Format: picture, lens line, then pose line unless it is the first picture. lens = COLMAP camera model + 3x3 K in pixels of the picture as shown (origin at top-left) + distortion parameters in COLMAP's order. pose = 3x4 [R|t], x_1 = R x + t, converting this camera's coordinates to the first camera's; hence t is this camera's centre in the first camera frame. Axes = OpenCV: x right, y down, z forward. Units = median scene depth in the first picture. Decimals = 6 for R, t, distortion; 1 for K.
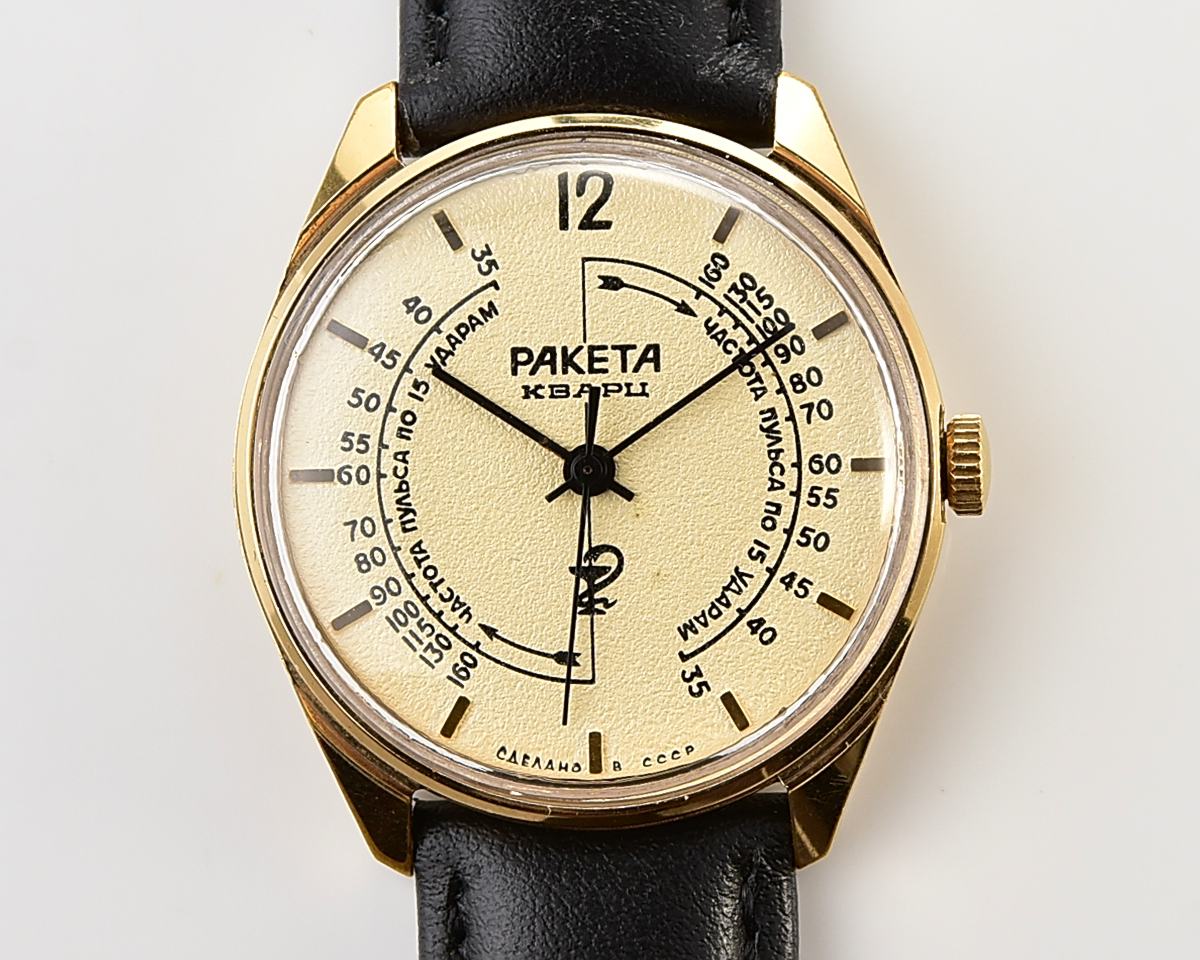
lens RADIAL K [[3907.6, 0, 590.9], [0, 3907.6, 489.2], [0, 0, 1]] dist [-1.222305, 0.000000]
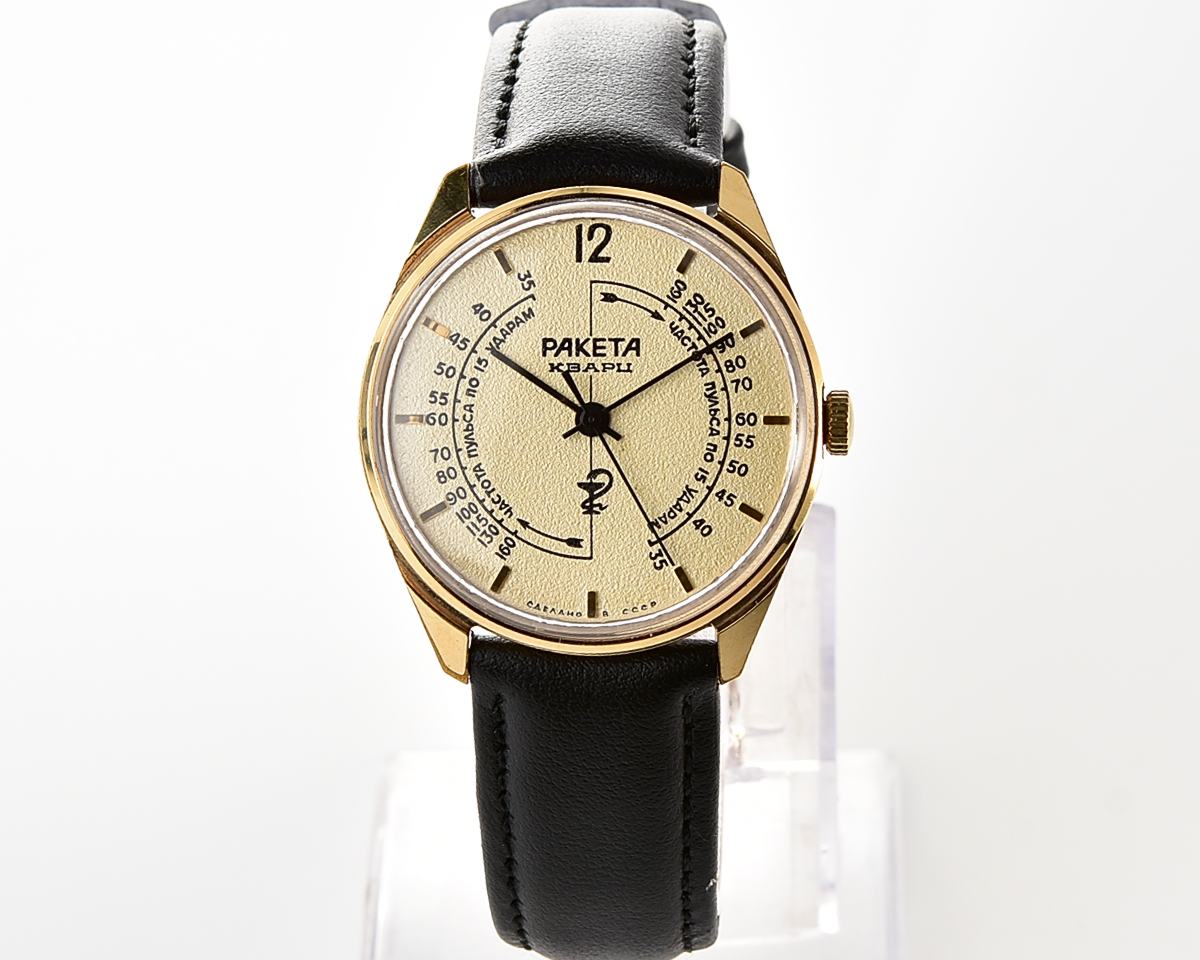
lens RADIAL K [[3907.6, 0, 600.7], [0, 3907.6, 484.1], [0, 0, 1]] dist [-1.222305, 0.000000]
pose [[0.999360, 0.023695, 0.026788, -0.037326], [-0.023642, 0.999718, -0.002297, 0.023764], [-0.026835, 0.001662, 0.999638, -0.528342]]
